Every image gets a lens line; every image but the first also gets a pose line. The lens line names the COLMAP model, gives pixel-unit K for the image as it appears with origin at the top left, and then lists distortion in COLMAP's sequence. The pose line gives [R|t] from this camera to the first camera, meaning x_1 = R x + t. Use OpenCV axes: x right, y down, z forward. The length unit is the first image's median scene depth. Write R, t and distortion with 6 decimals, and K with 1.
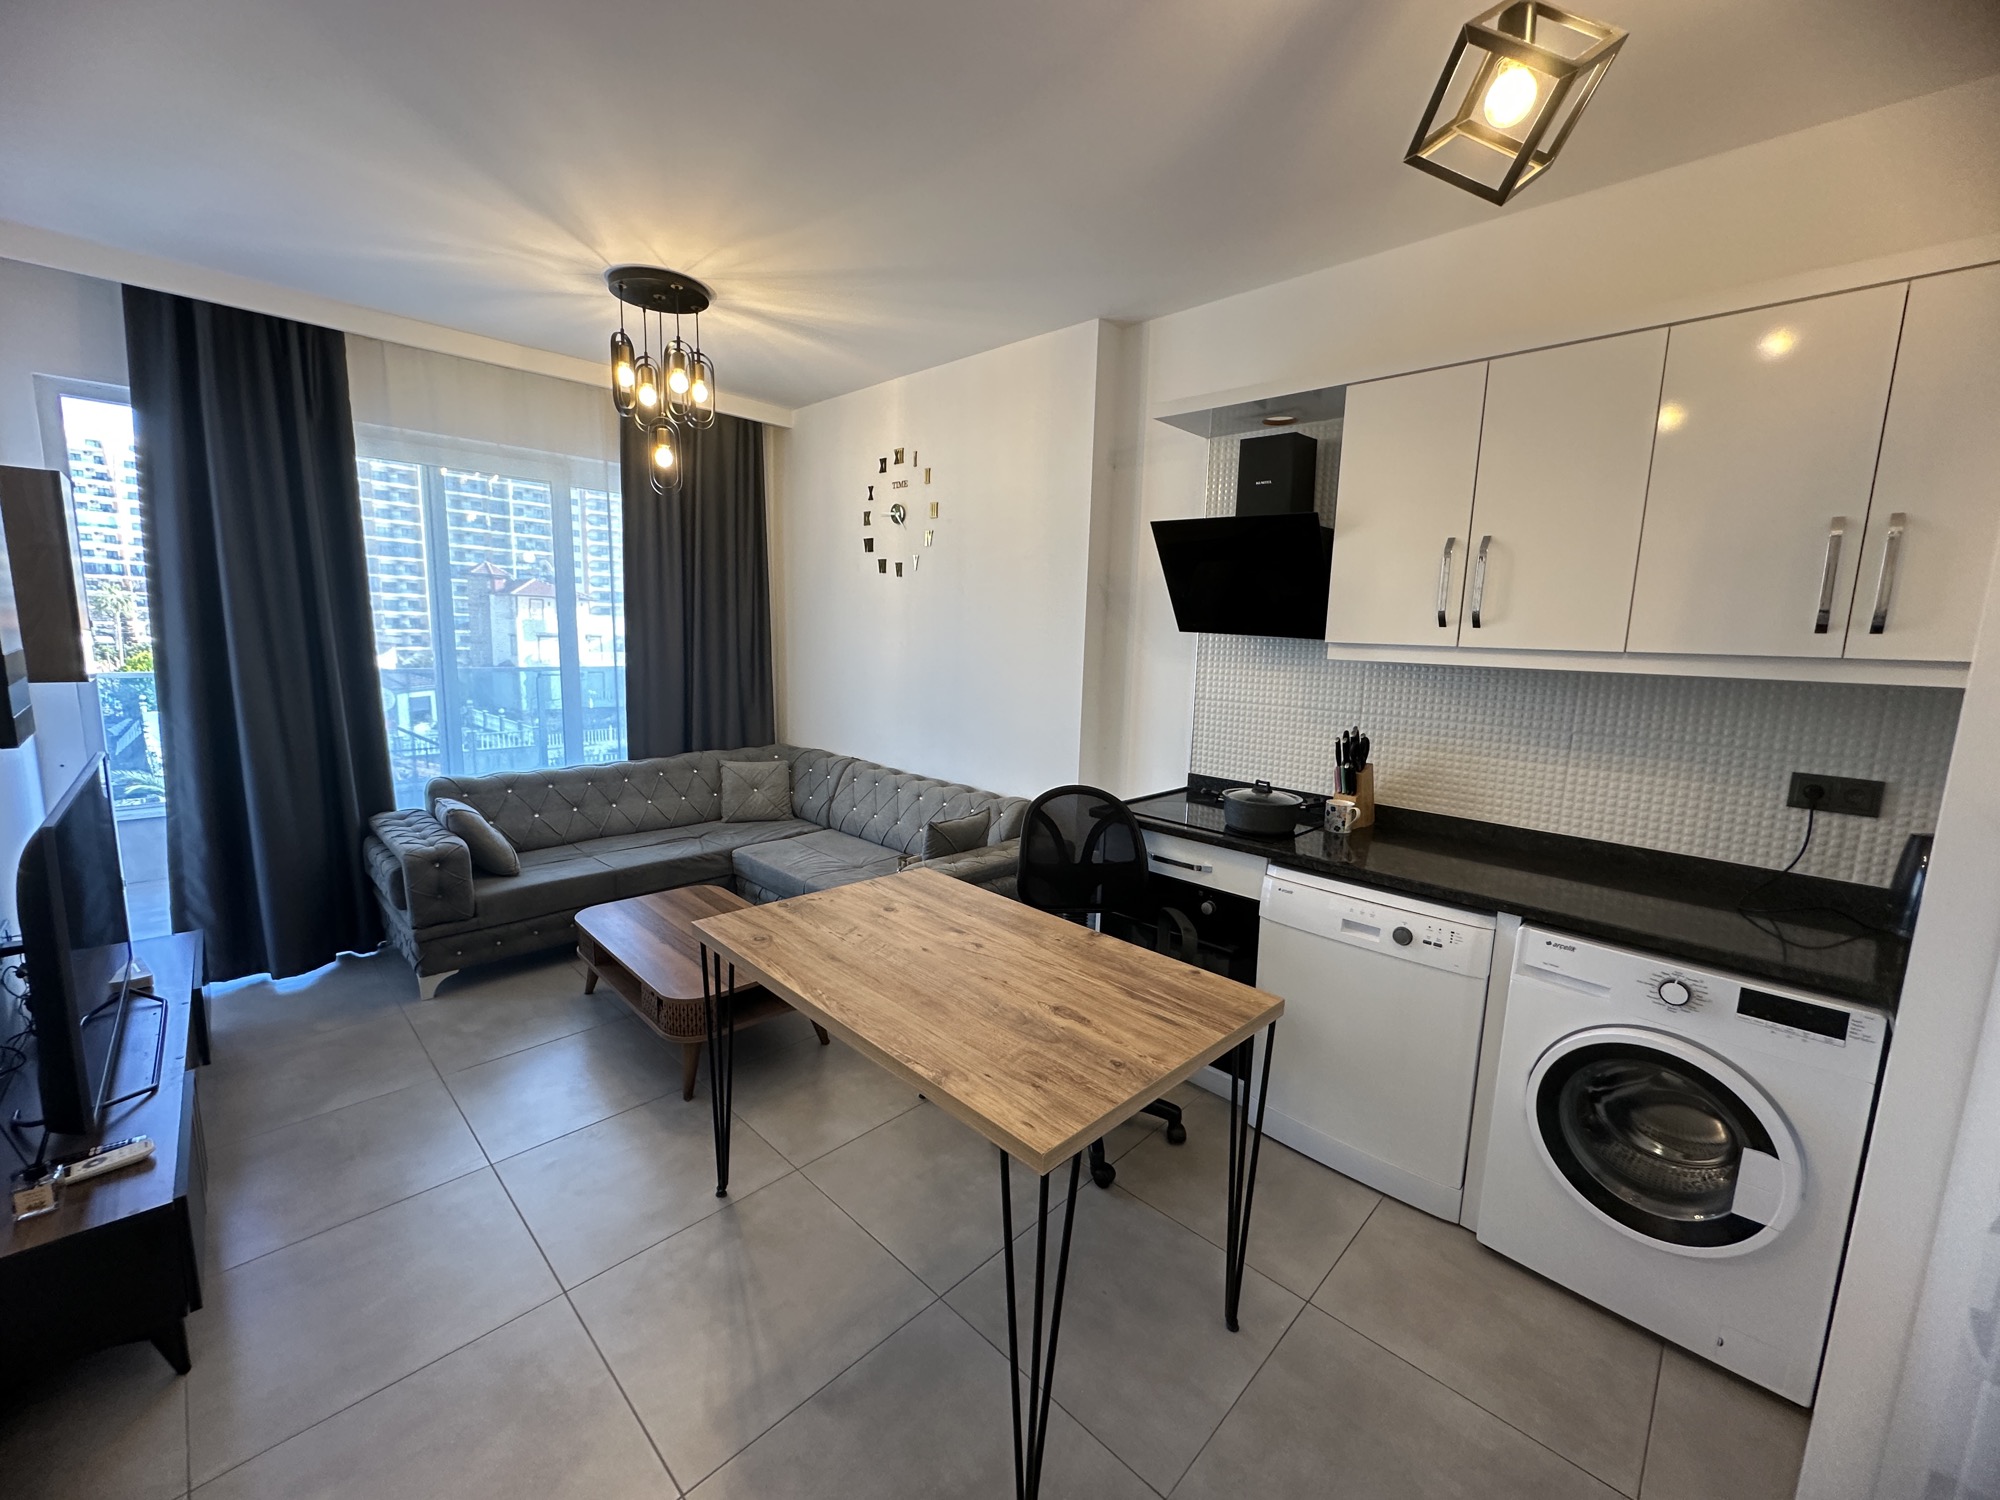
lens RADIAL K [[799.3, 0, 1000.2], [0, 799.3, 747.7], [0, 0, 1]] dist [-0.001920, 0.000630]
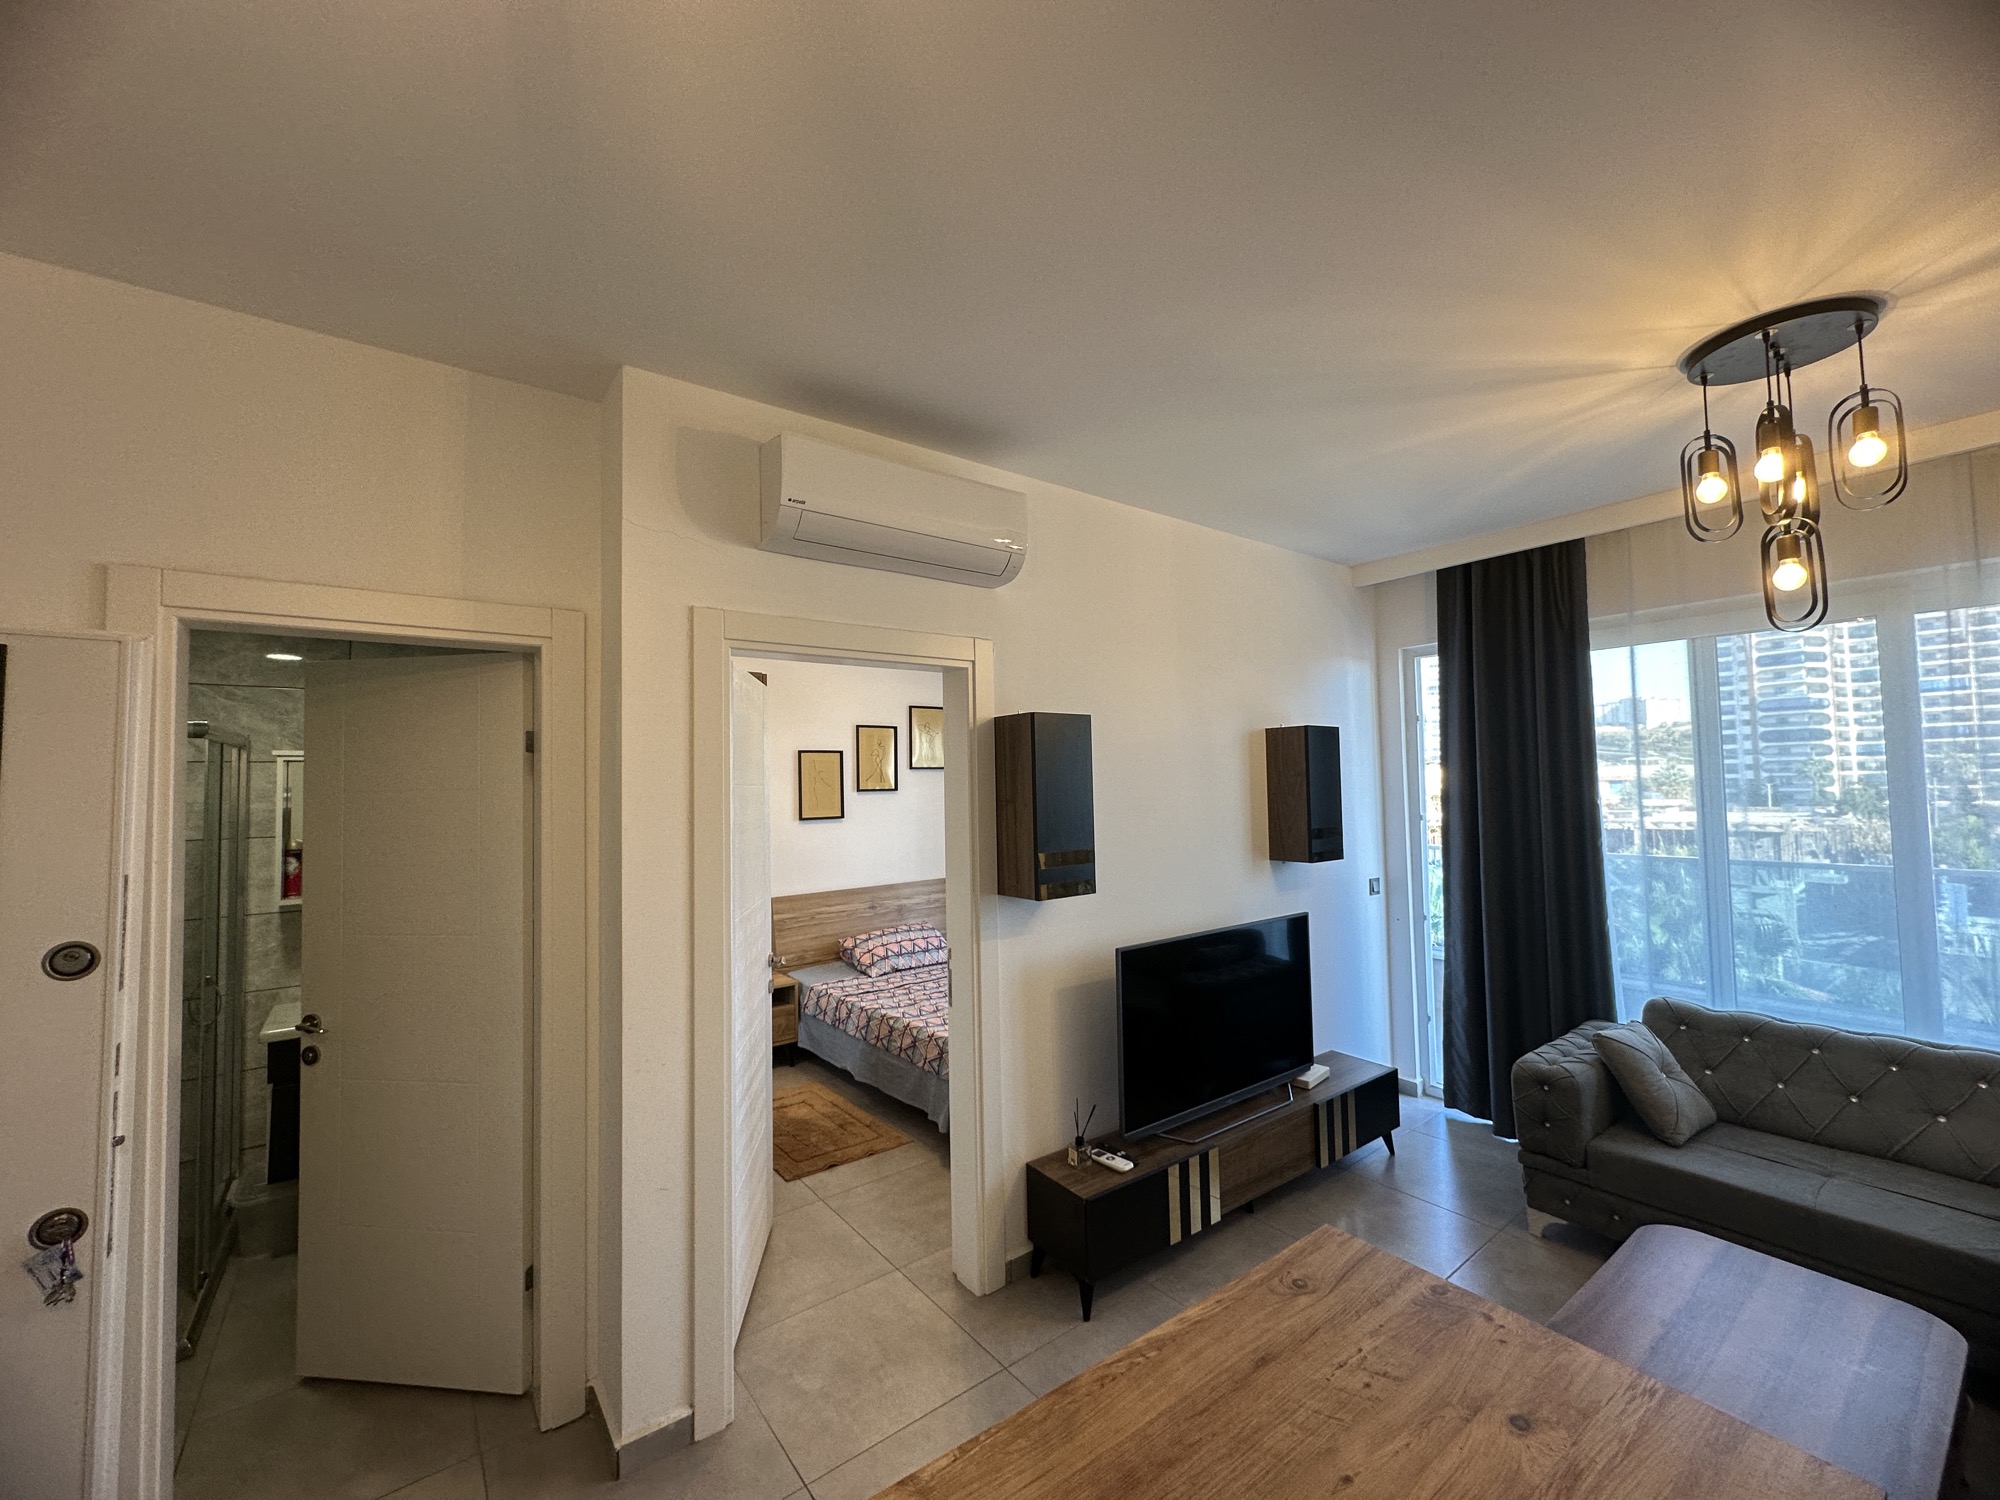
lens RADIAL K [[799.3, 0, 1000.2], [0, 799.3, 747.7], [0, 0, 1]] dist [-0.001920, 0.000630]
pose [[-0.142886, -0.071003, -0.987189, 0.363418], [-0.130458, 0.990072, -0.052328, -0.127355], [0.981104, 0.121310, -0.150731, 0.574211]]
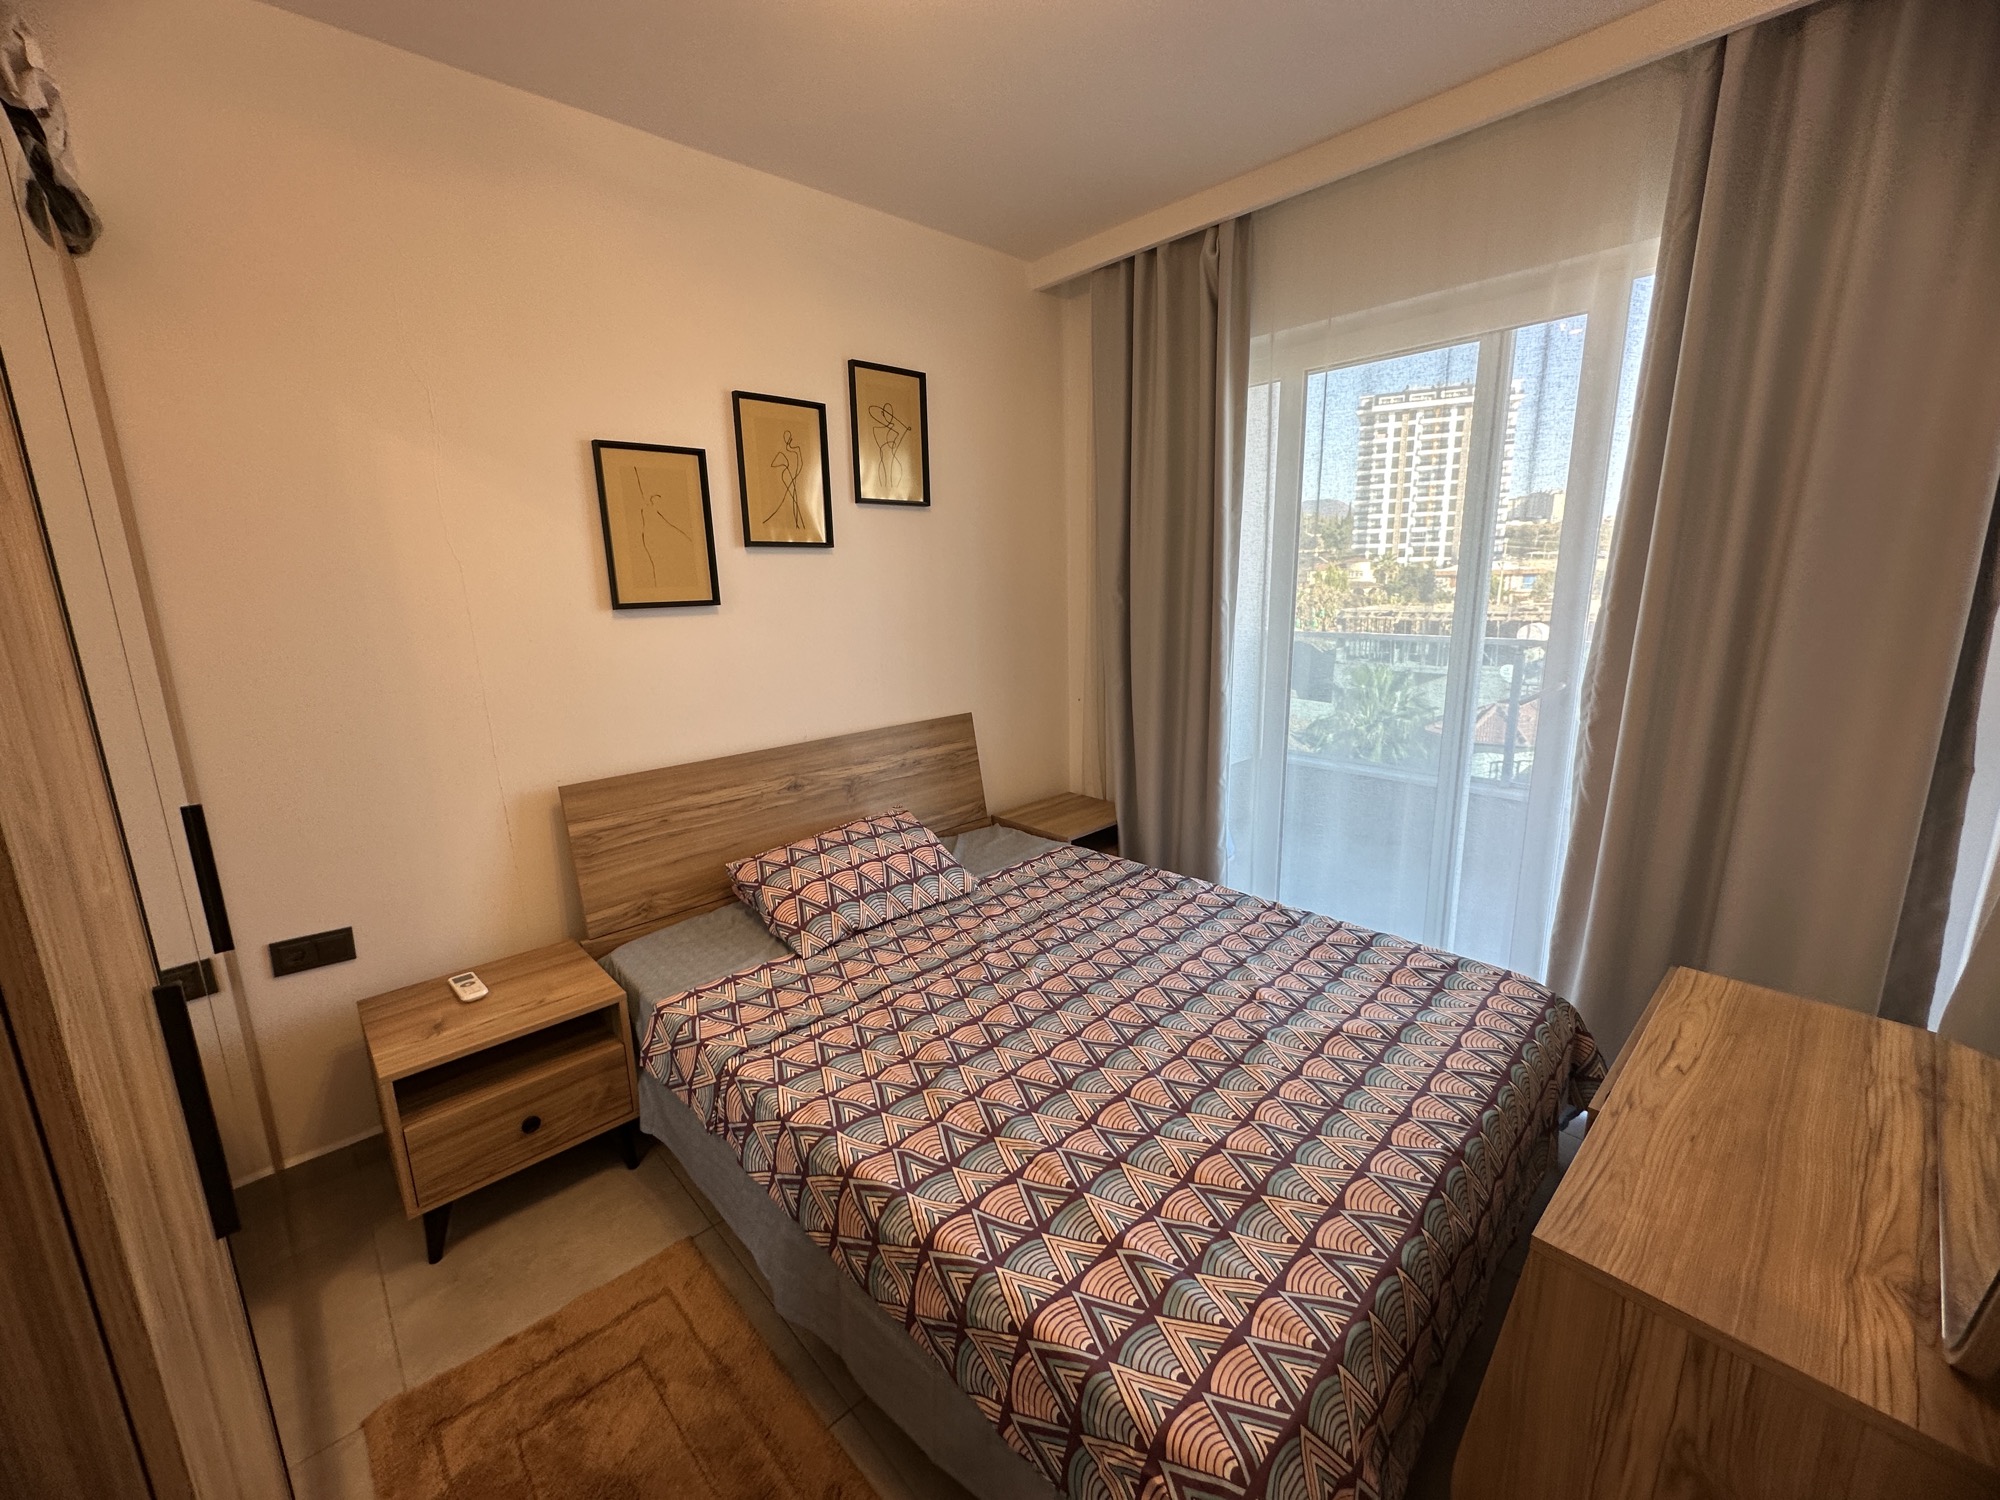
lens RADIAL K [[799.3, 0, 1000.2], [0, 799.3, 747.7], [0, 0, 1]] dist [-0.001920, 0.000630]
pose [[-0.046244, 0.181488, -0.982305, -0.713762], [-0.128365, 0.974125, 0.186020, -0.054106], [0.990648, 0.134696, -0.021750, 0.253283]]
